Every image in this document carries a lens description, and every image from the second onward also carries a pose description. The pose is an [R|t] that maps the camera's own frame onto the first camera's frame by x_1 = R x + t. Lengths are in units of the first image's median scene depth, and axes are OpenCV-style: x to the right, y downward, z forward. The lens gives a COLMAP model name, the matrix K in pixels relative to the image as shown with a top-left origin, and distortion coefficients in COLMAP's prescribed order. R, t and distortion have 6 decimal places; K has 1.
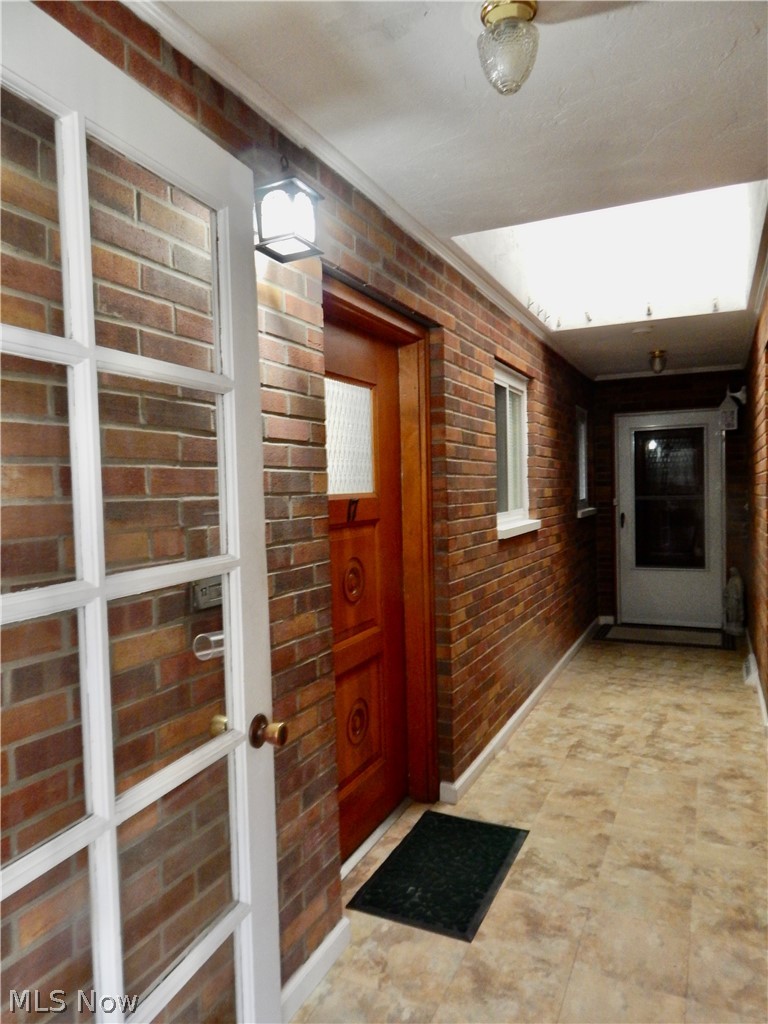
lens RADIAL K [[679.2, 0, 381.7], [0, 679.2, 513.0], [0, 0, 1]] dist [0.009168, -0.004550]
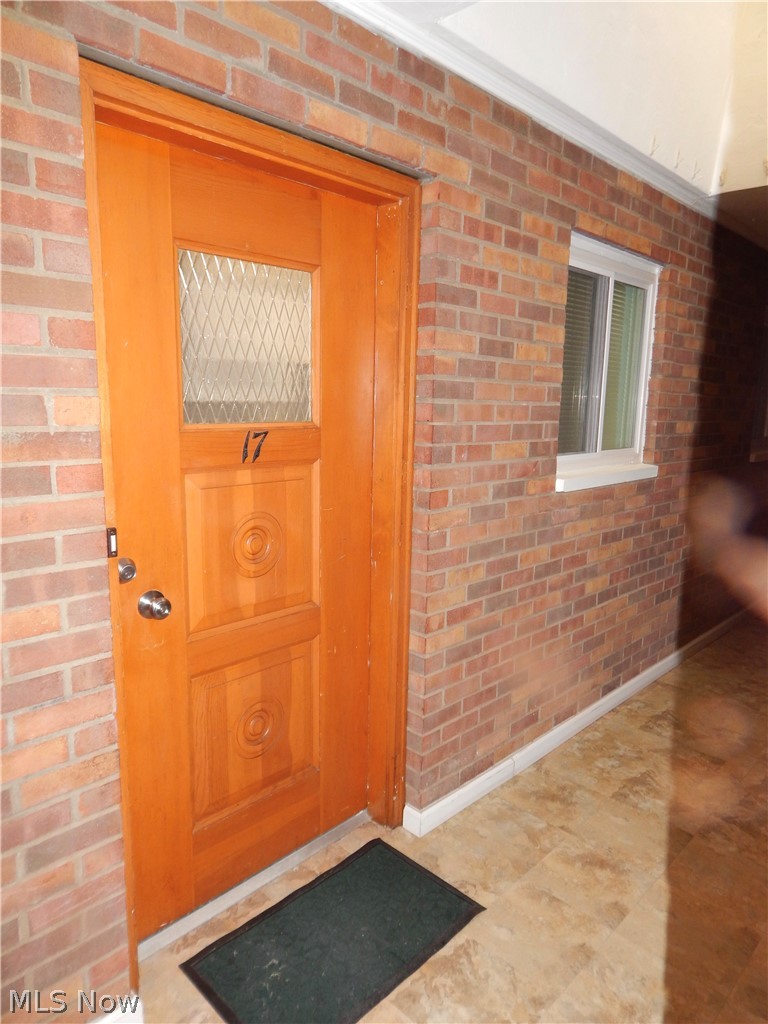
lens RADIAL K [[679.2, 0, 386.2], [0, 679.2, 513.1], [0, 0, 1]] dist [0.009168, -0.004550]
pose [[0.948648, 0.095133, -0.301691, 0.269250], [-0.054357, 0.988545, 0.140796, -0.037322], [0.311630, -0.117167, 0.942952, 0.310874]]
